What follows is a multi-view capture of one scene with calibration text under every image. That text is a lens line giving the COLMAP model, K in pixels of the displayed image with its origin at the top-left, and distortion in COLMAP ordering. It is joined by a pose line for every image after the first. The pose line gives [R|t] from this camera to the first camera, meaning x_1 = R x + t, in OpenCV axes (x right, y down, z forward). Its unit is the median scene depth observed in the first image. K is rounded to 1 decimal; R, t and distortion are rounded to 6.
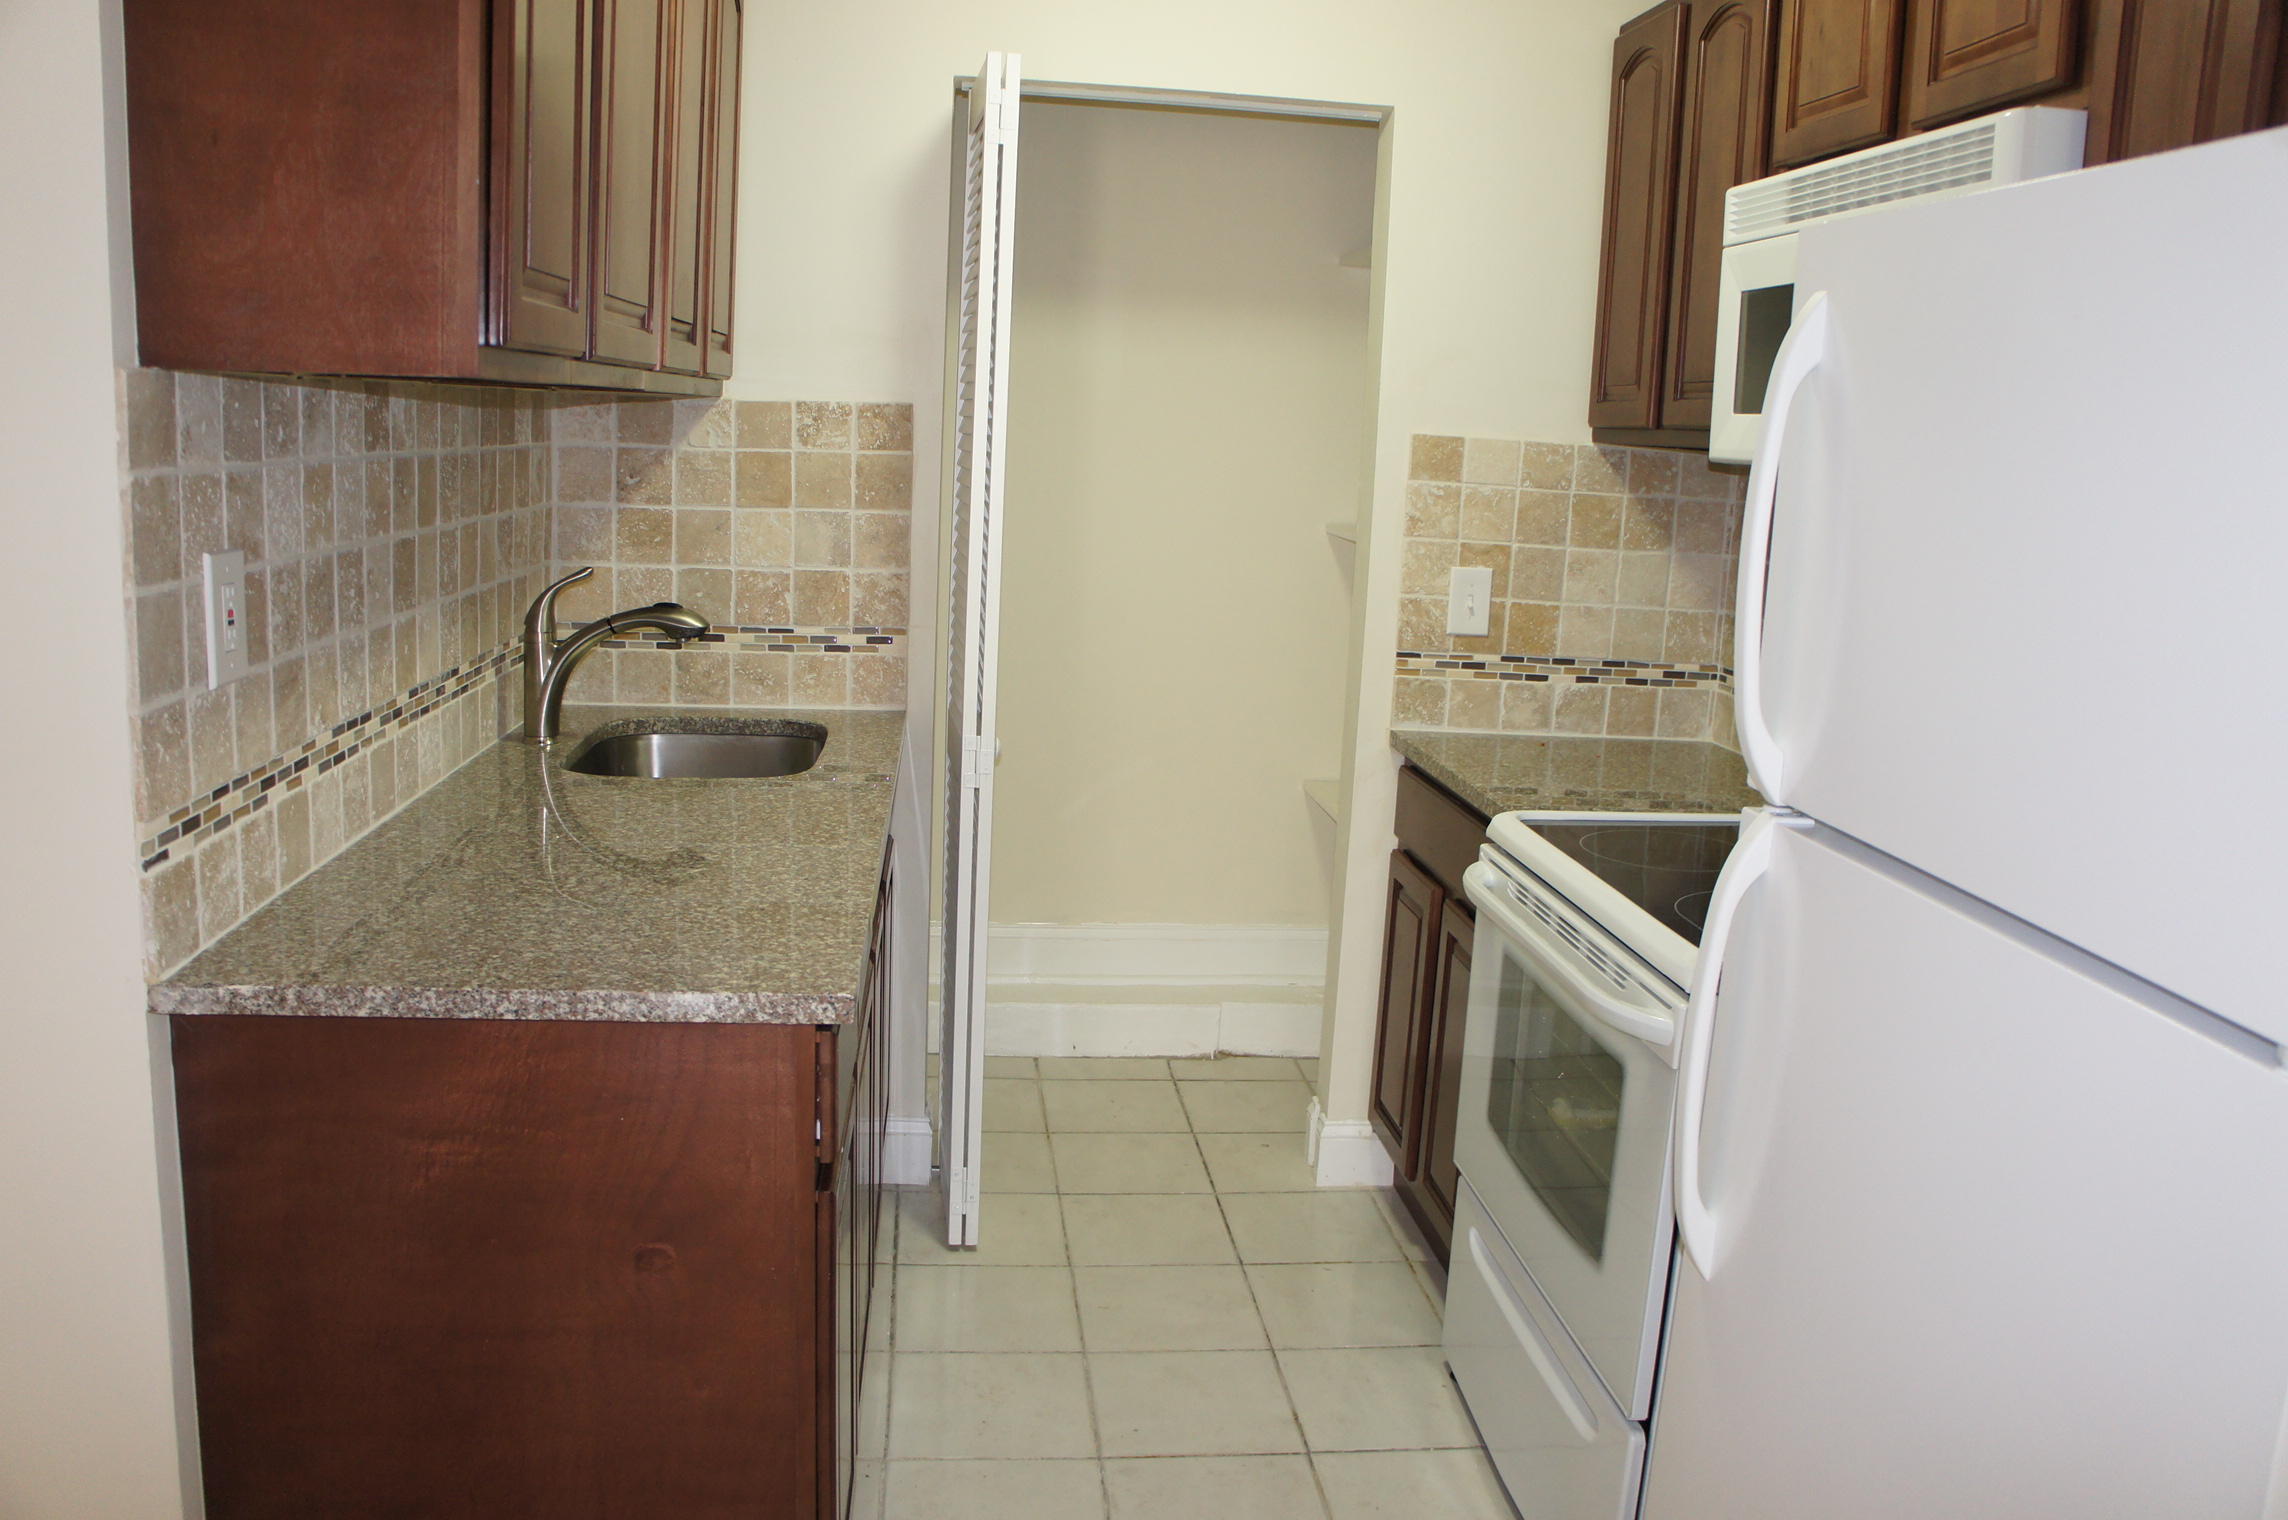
lens RADIAL K [[1804.7, 0, 1149.6], [0, 1804.7, 737.1], [0, 0, 1]] dist [-0.180757, 0.141790]
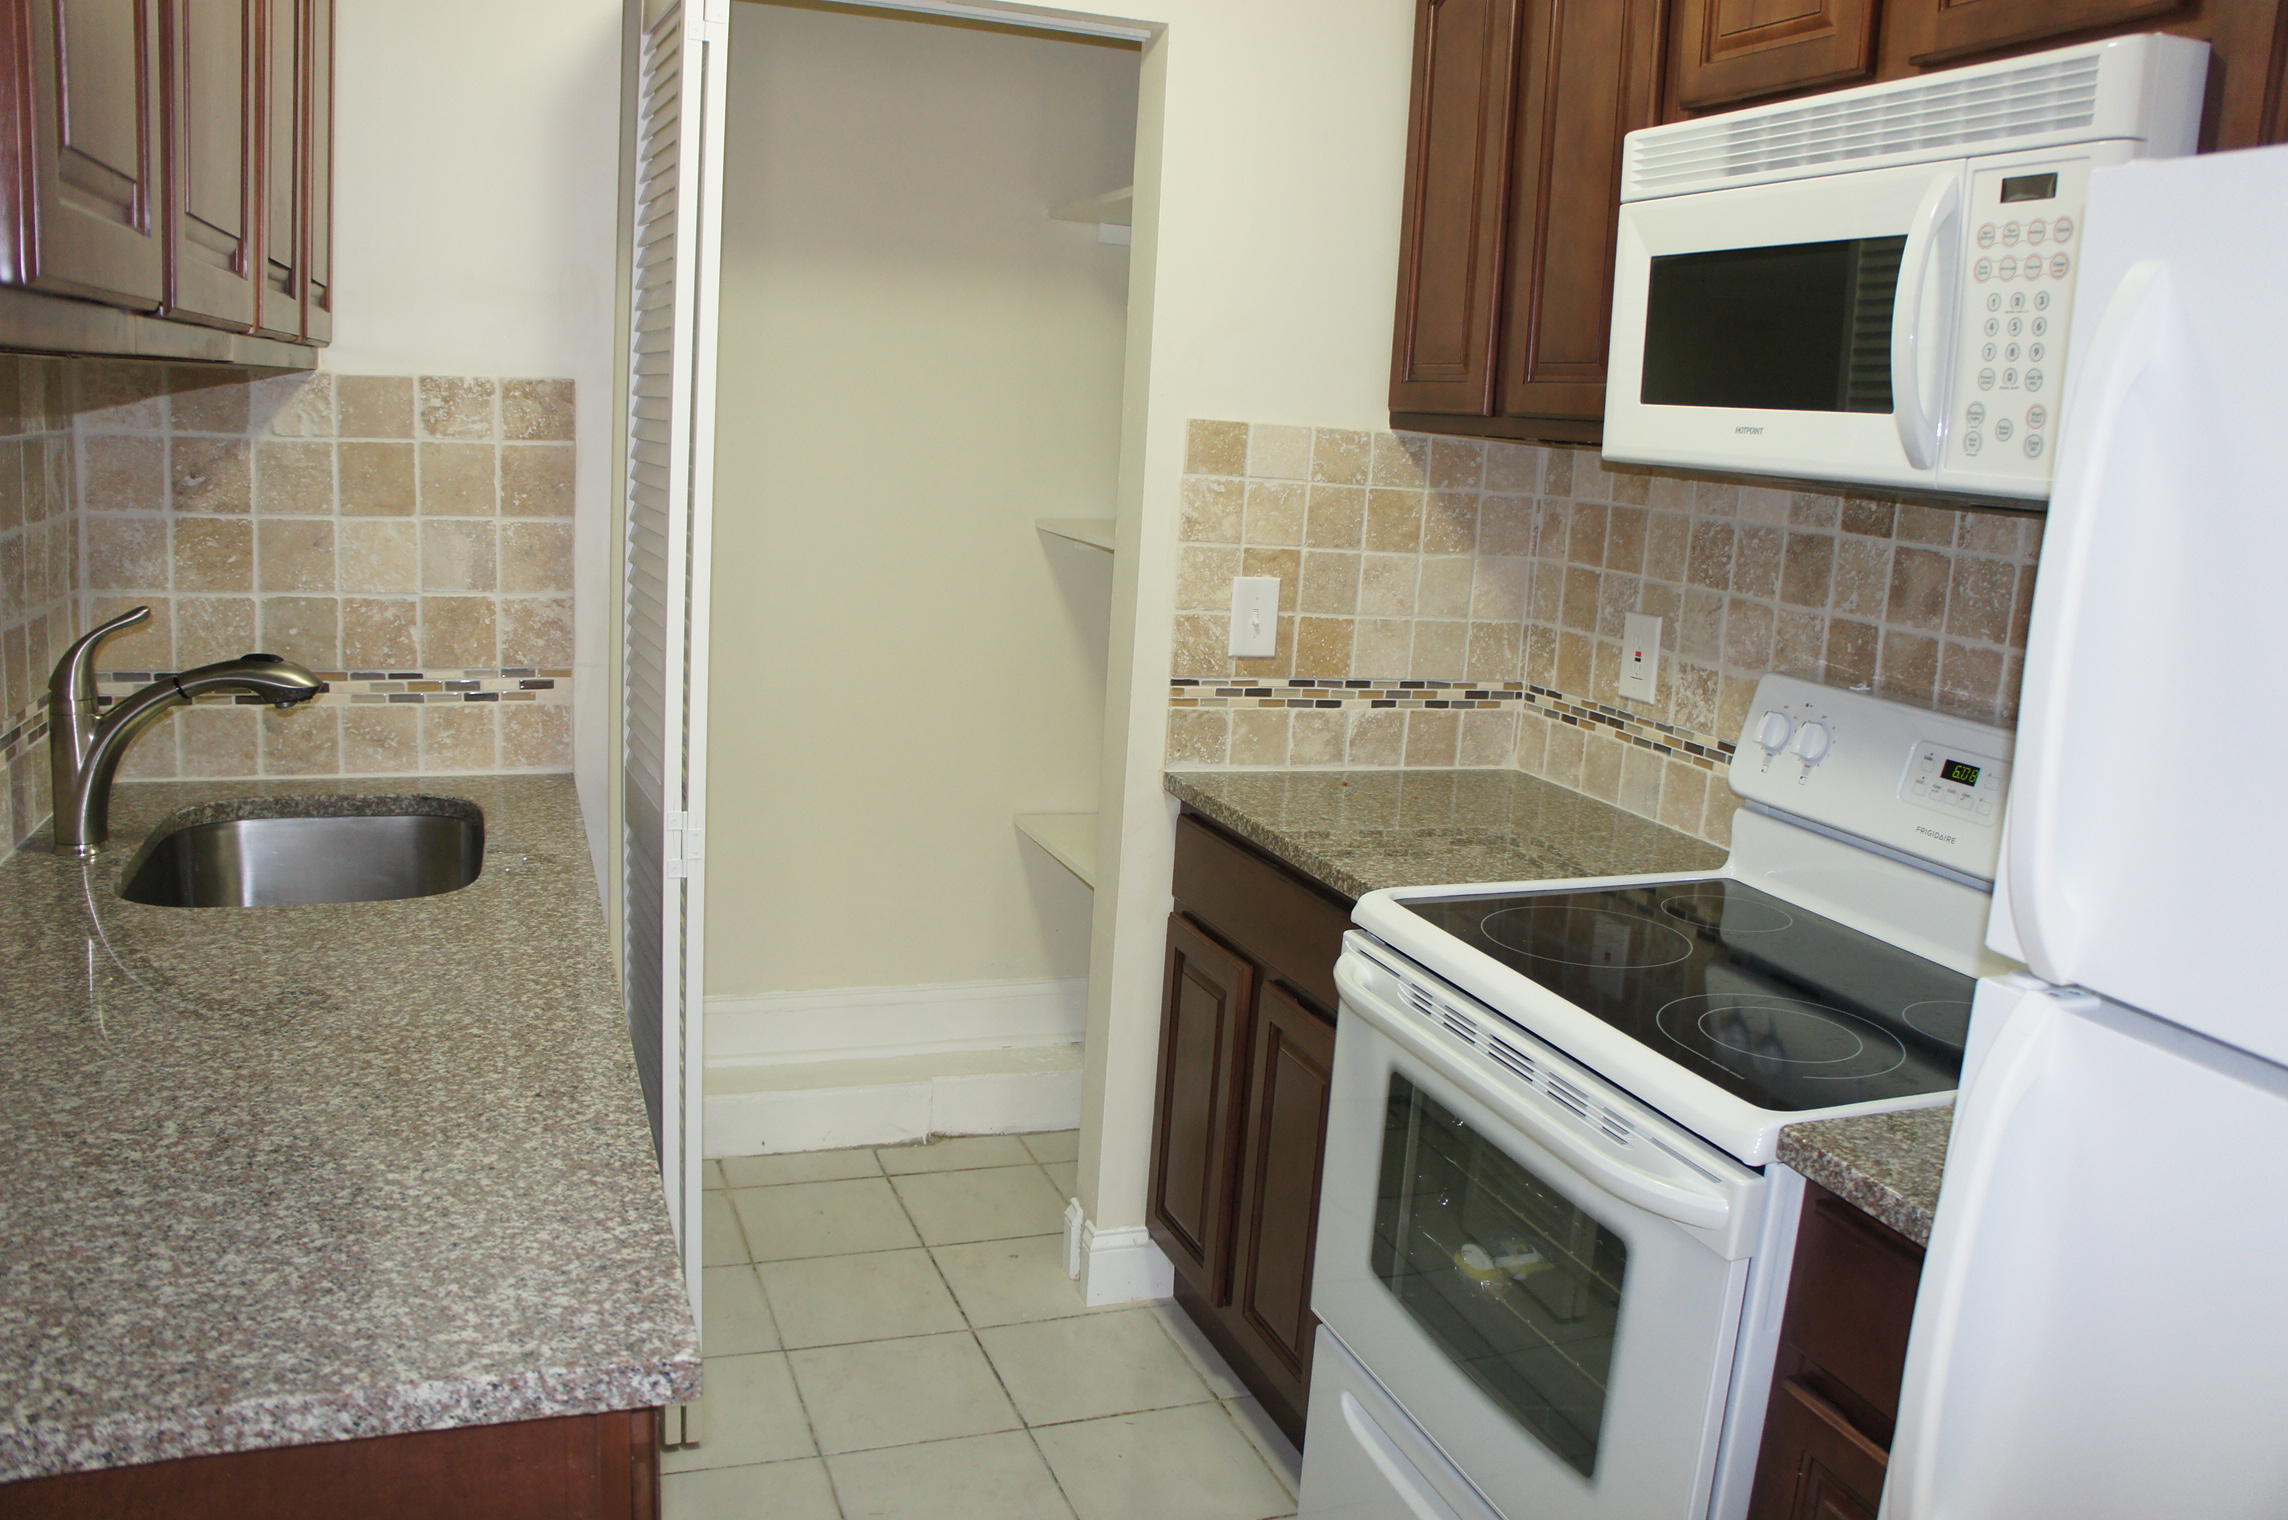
lens RADIAL K [[1804.7, 0, 1149.6], [0, 1804.7, 737.1], [0, 0, 1]] dist [-0.180757, 0.141790]
pose [[0.969927, -0.033443, 0.241087, -0.079764], [0.028956, 0.999336, 0.022132, -0.041216], [-0.241667, -0.014485, 0.970251, 0.195466]]
